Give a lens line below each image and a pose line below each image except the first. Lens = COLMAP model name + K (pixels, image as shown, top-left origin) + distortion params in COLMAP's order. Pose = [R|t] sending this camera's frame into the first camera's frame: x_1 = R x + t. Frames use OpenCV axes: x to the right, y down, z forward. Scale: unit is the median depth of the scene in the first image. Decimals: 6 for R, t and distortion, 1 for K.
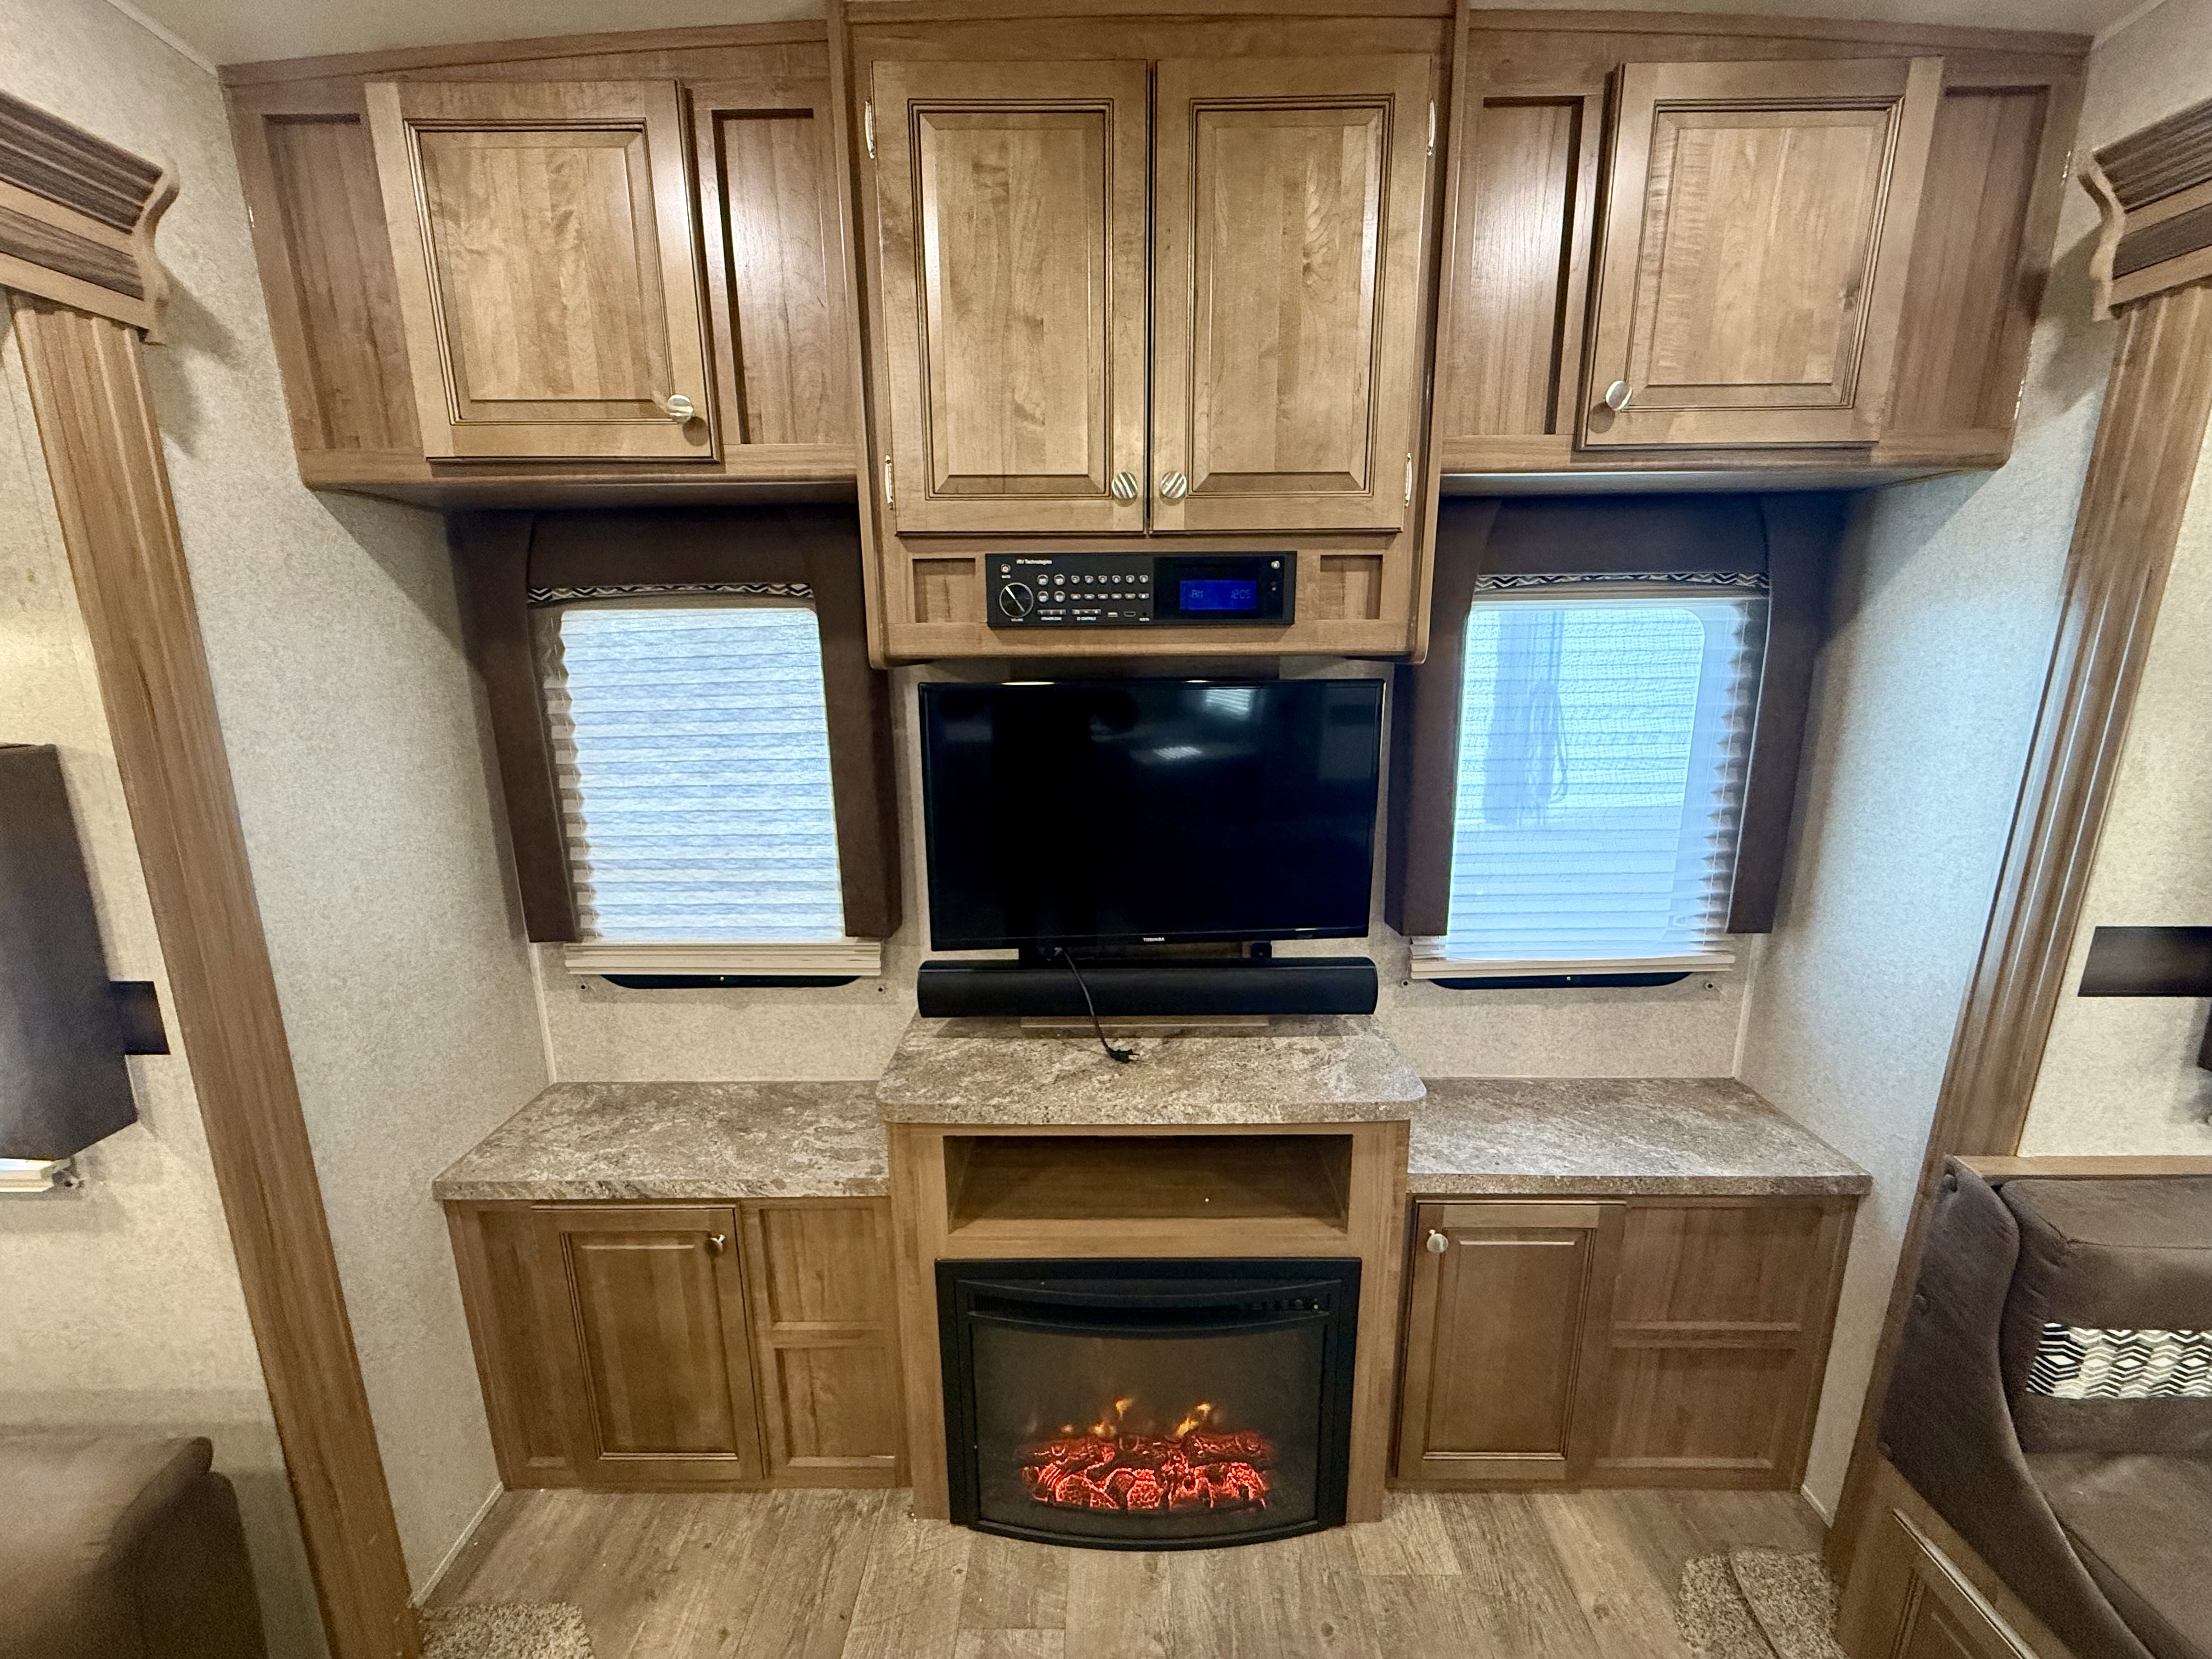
lens RADIAL K [[877.8, 0, 1103.1], [0, 877.8, 829.7], [0, 0, 1]] dist [-0.001321, 0.000100]
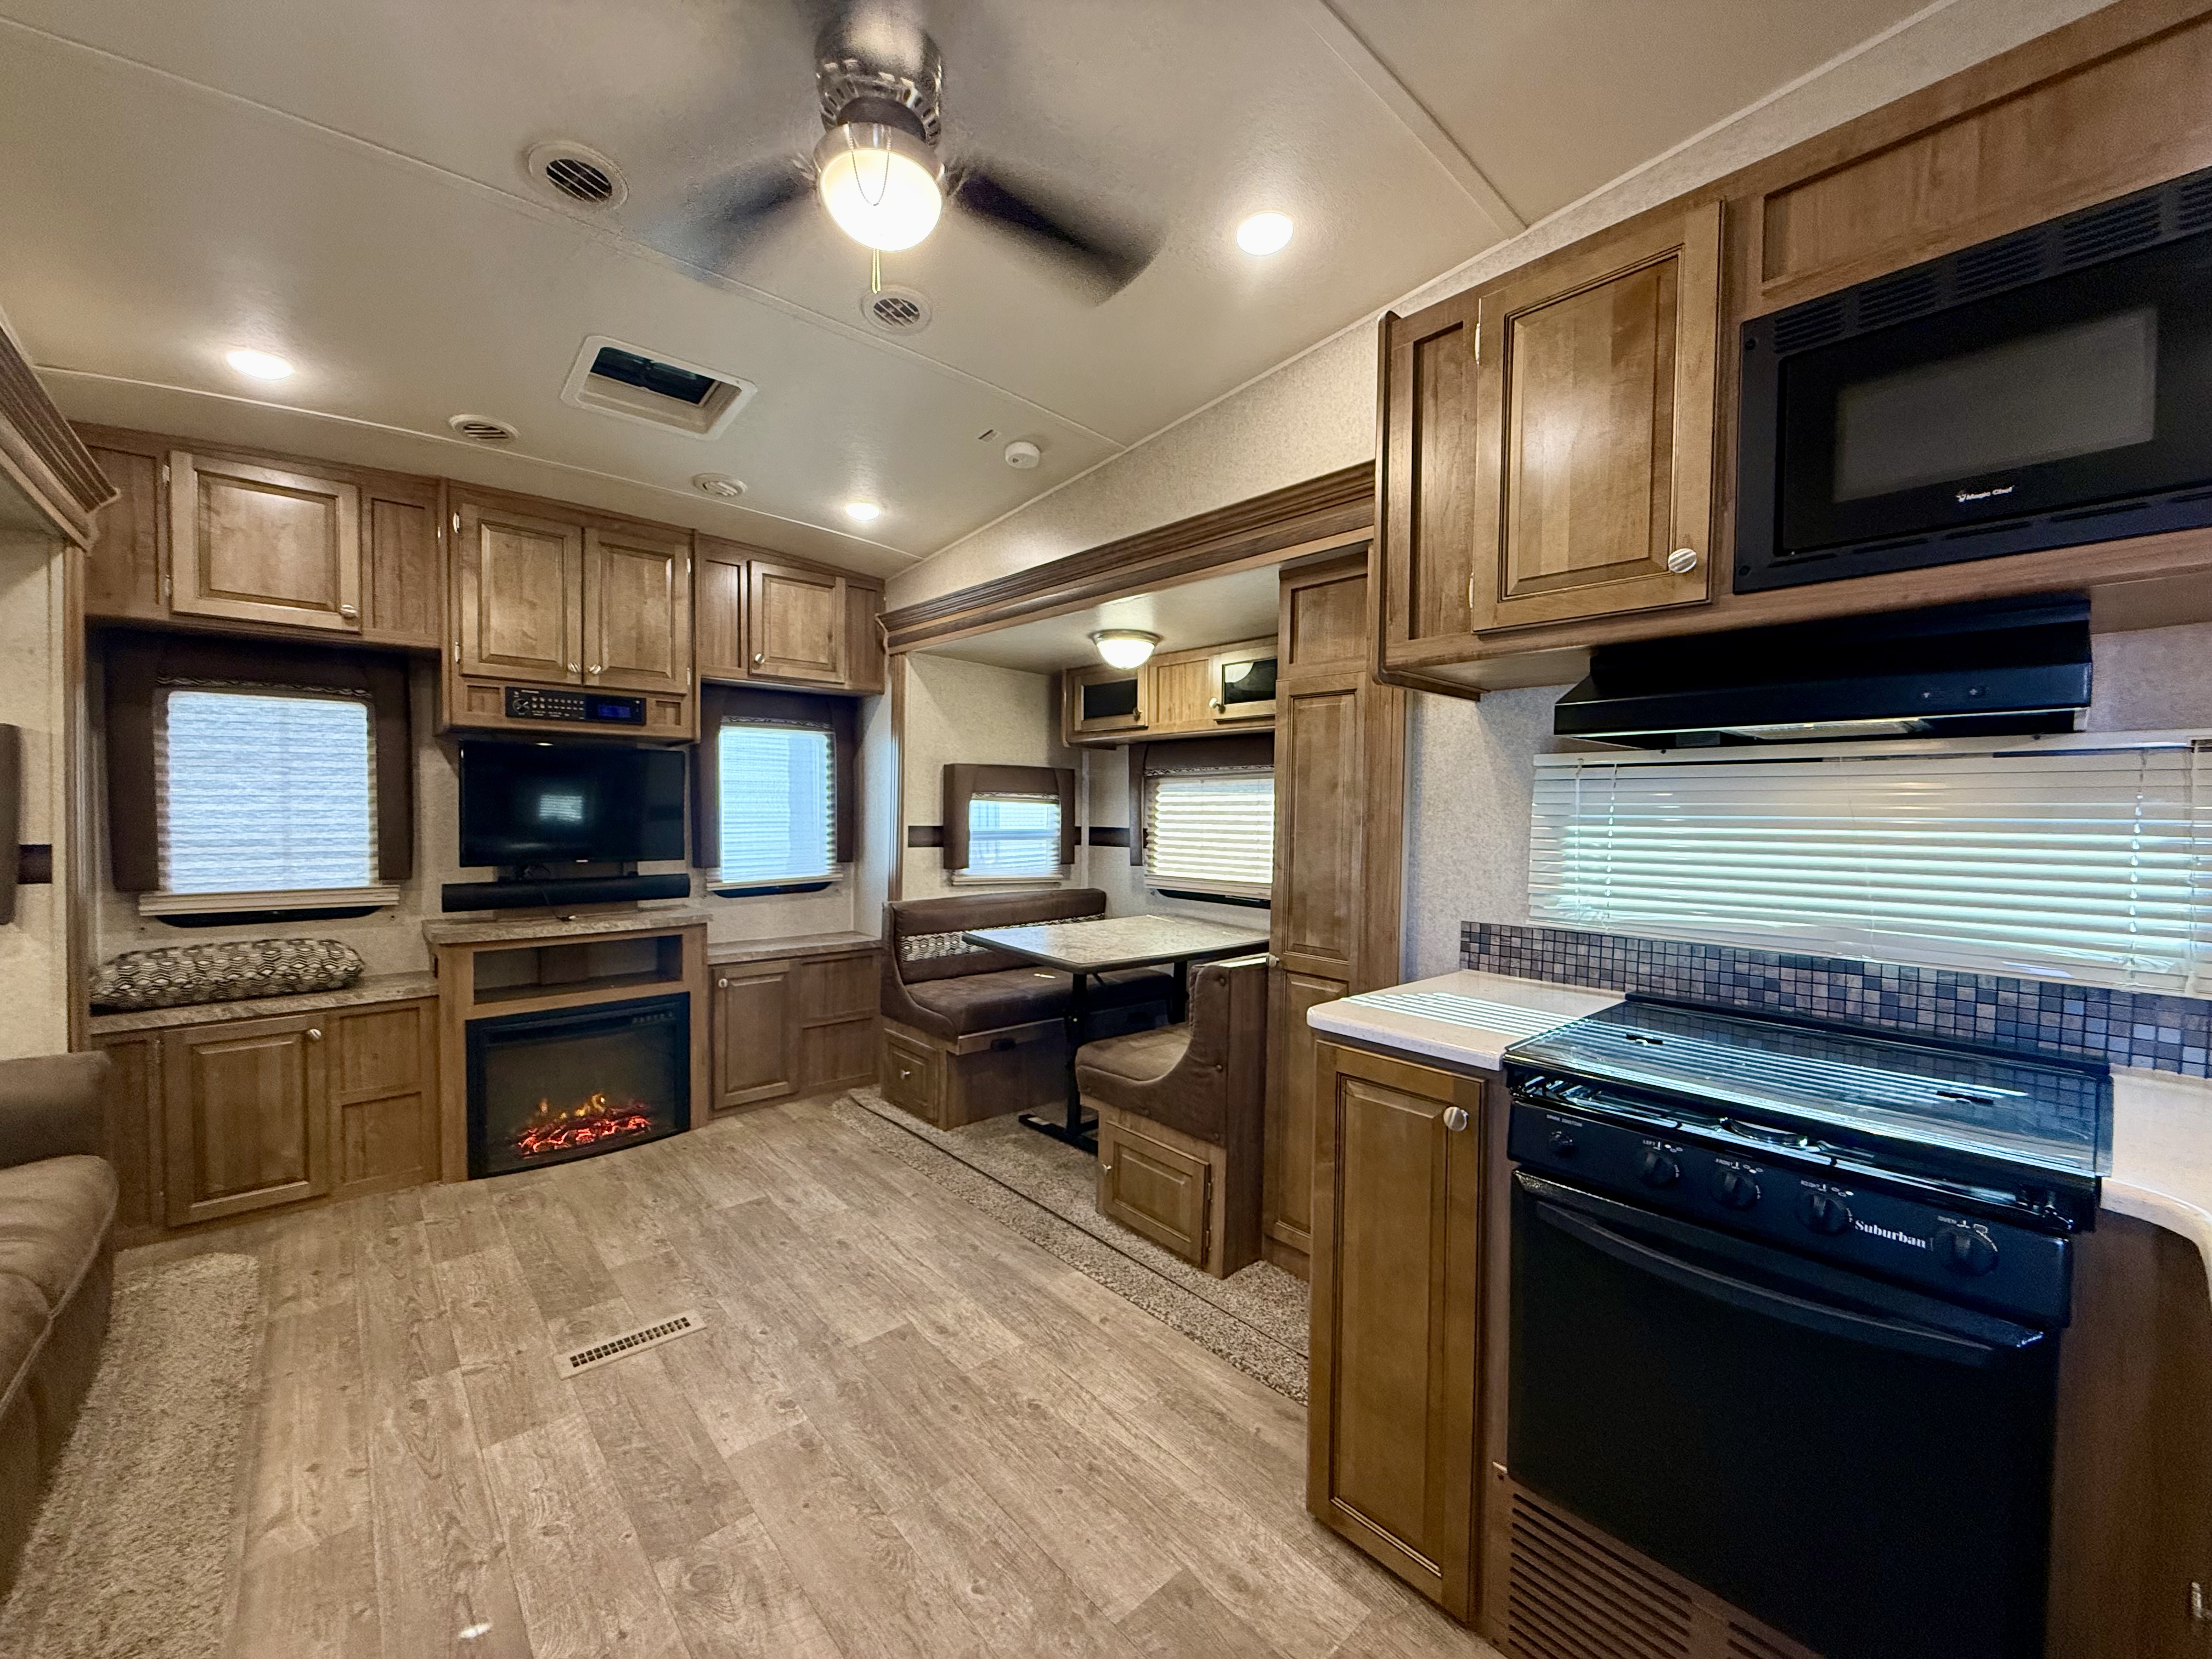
lens RADIAL K [[877.8, 0, 1103.1], [0, 877.8, 829.7], [0, 0, 1]] dist [-0.001321, 0.000100]
pose [[0.739482, -0.002358, 0.673173, -0.476573], [0.127861, 0.982282, -0.137016, 0.538324], [-0.660923, 0.187393, 0.726681, -1.549243]]
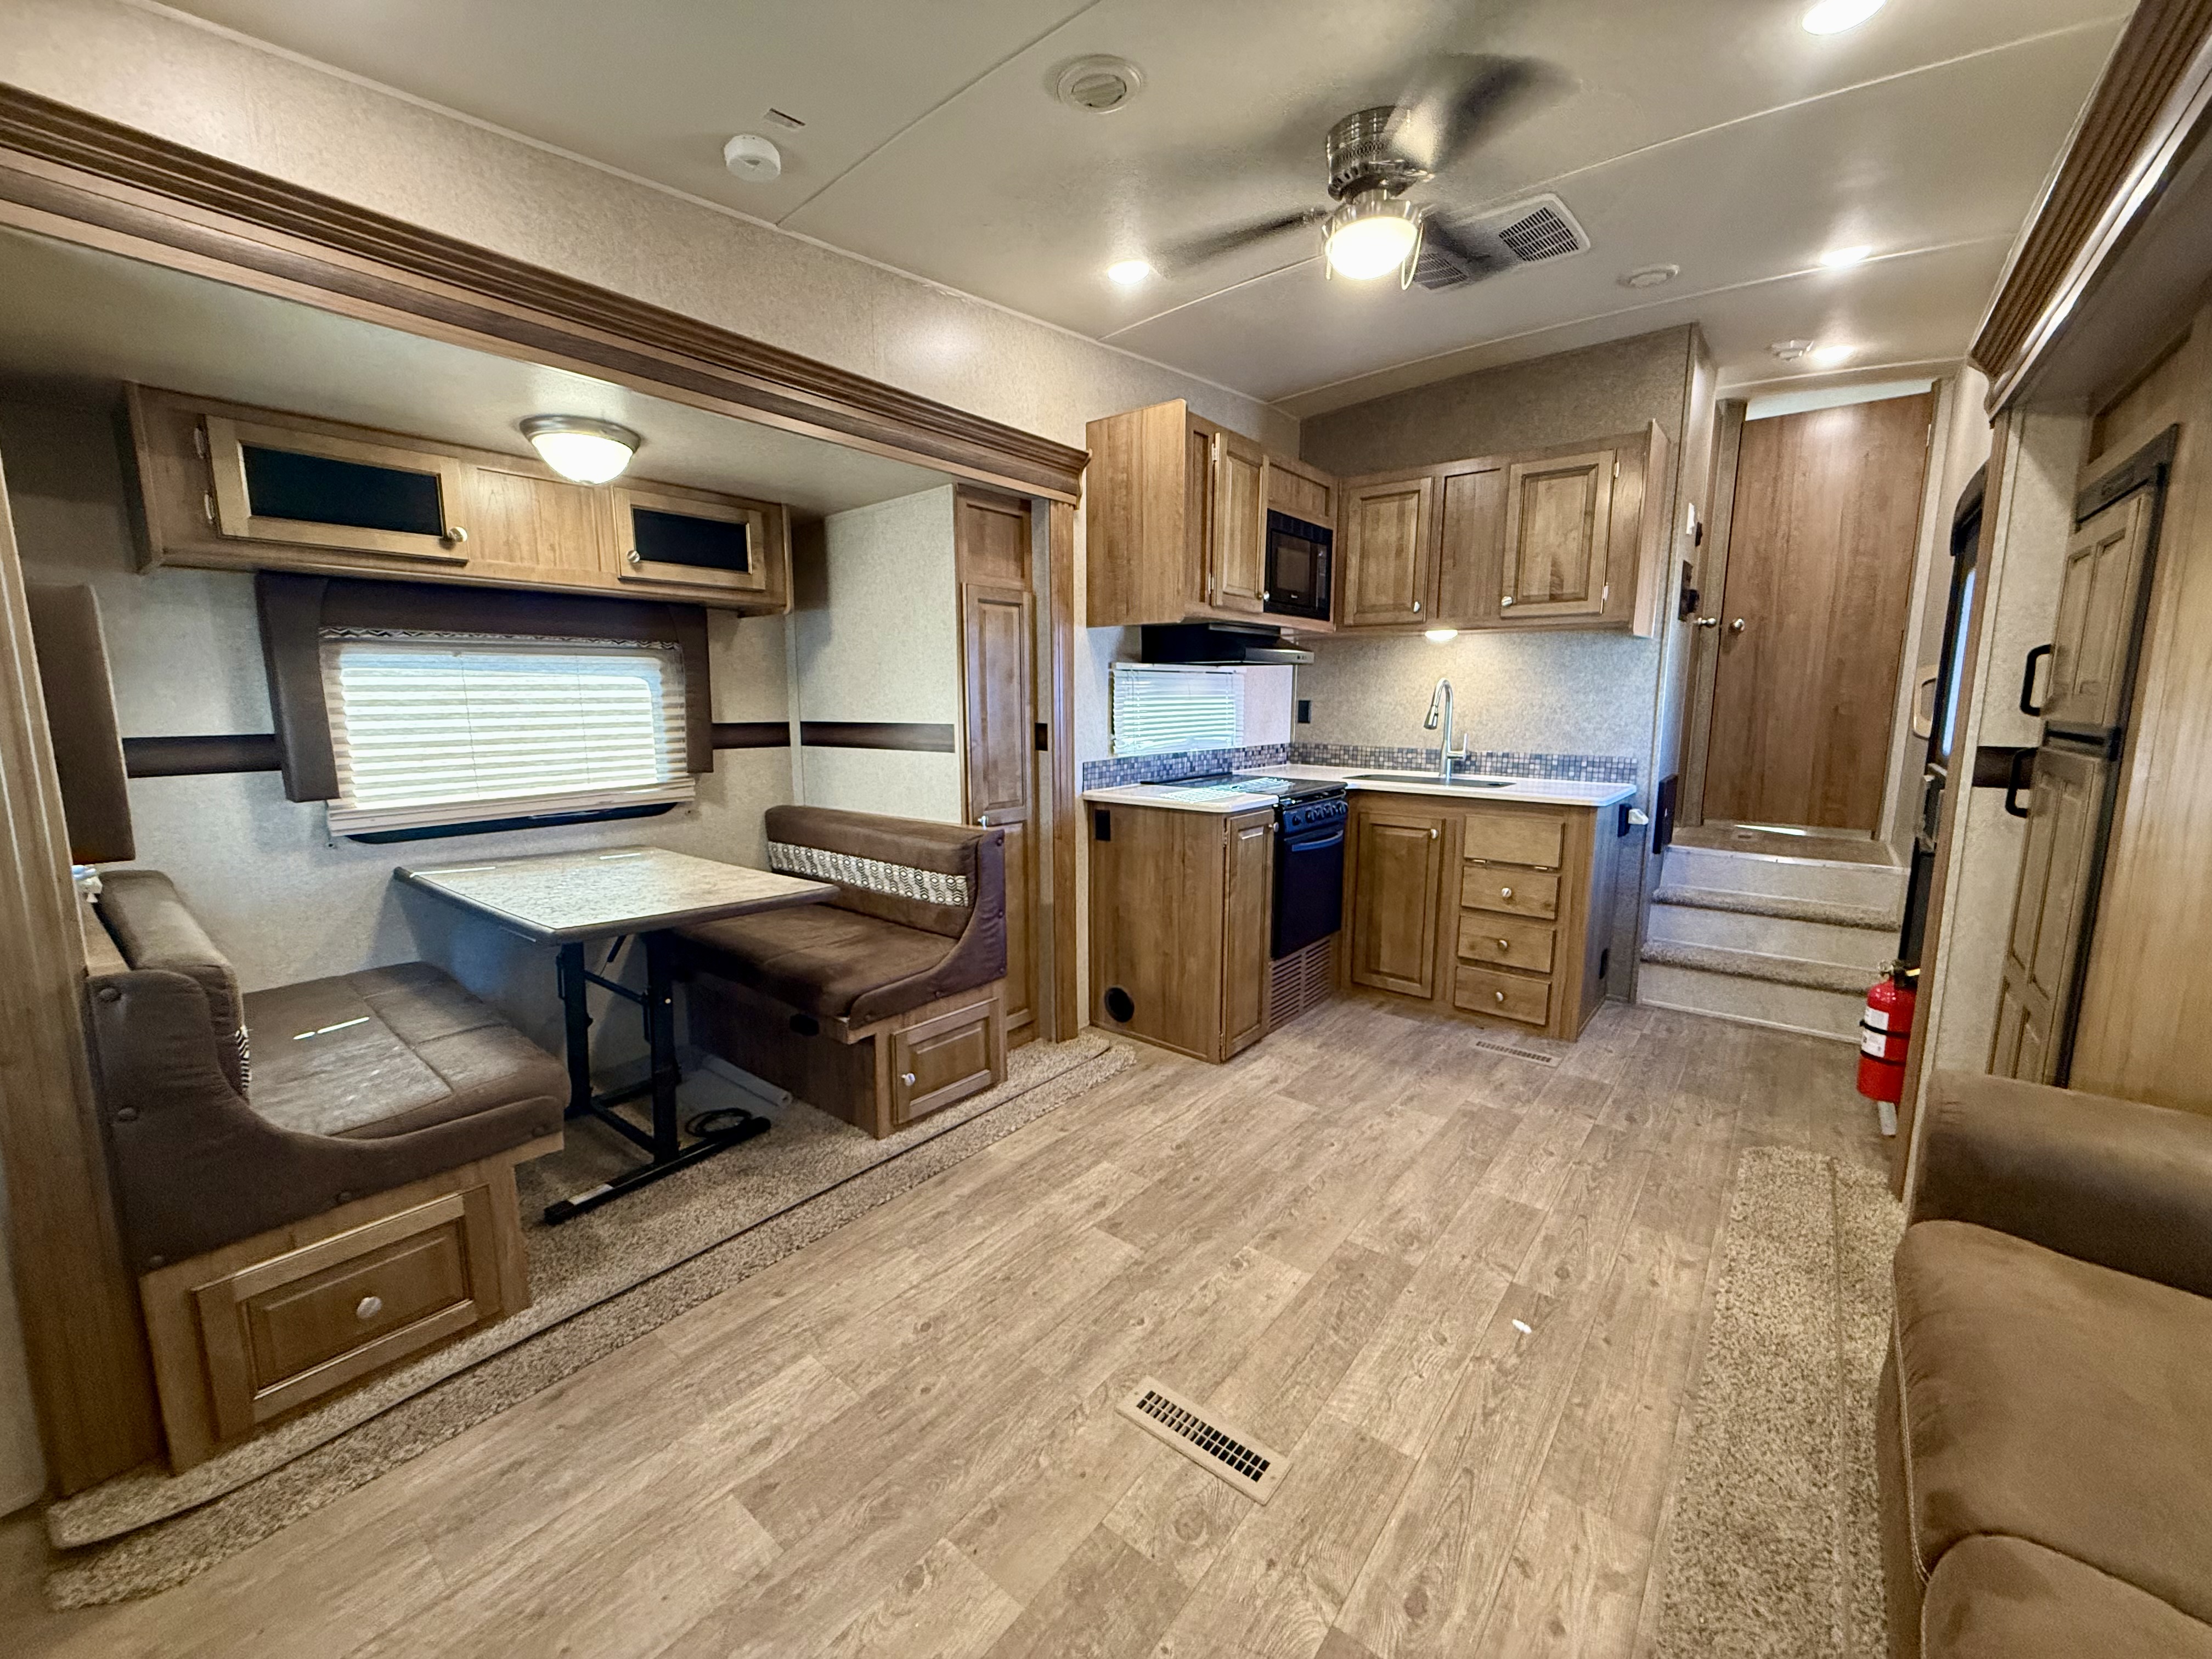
lens RADIAL K [[877.8, 0, 1103.1], [0, 877.8, 829.7], [0, 0, 1]] dist [-0.001321, 0.000100]
pose [[-0.784683, -0.089133, 0.613456, -0.577728], [0.137105, 0.940146, 0.311974, 0.019955], [-0.604545, 0.328909, -0.725496, 0.803784]]
